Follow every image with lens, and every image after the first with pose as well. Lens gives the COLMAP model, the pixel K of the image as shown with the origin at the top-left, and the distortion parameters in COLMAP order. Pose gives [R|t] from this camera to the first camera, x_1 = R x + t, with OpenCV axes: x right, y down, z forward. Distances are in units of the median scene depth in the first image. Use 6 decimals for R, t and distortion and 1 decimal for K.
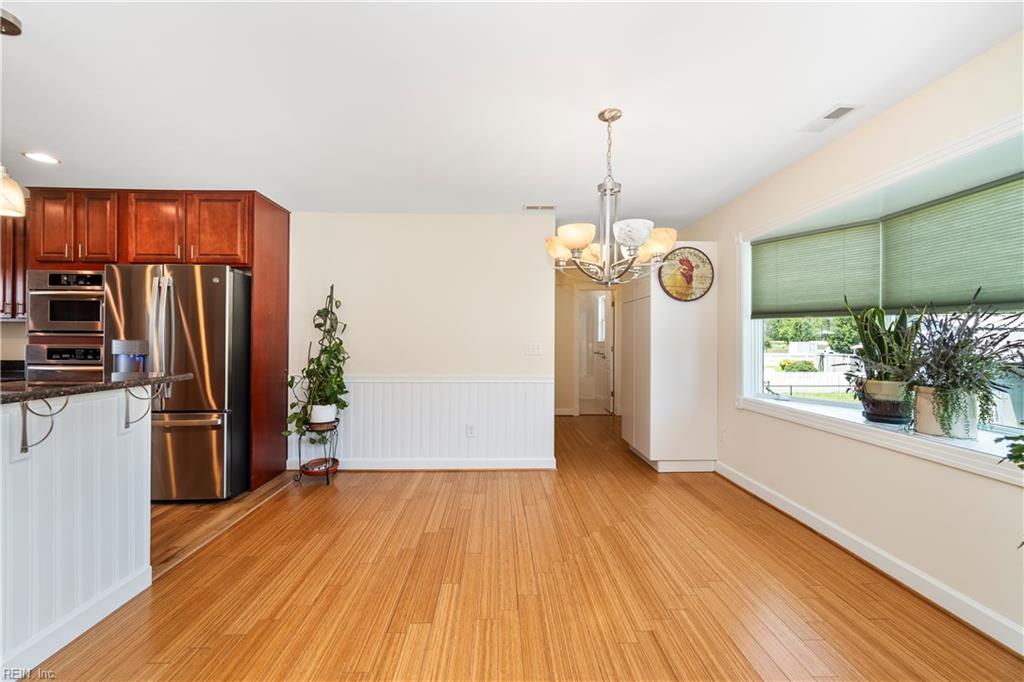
lens RADIAL K [[445.4, 0, 514.1], [0, 445.4, 335.2], [0, 0, 1]] dist [-0.010819, 0.000750]
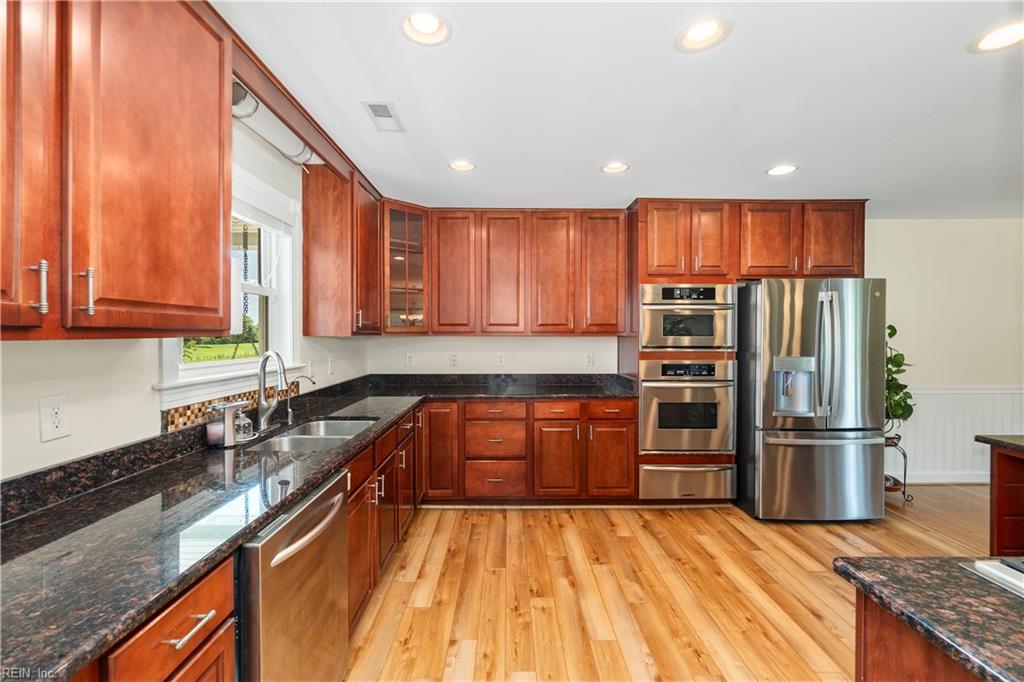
lens RADIAL K [[445.4, 0, 521.0], [0, 445.4, 339.1], [0, 0, 1]] dist [-0.010819, 0.000750]
pose [[0.999631, -0.006804, -0.026297, -1.275444], [0.007322, 0.999780, 0.019652, -0.045248], [0.026157, -0.019837, 0.999461, 0.010258]]
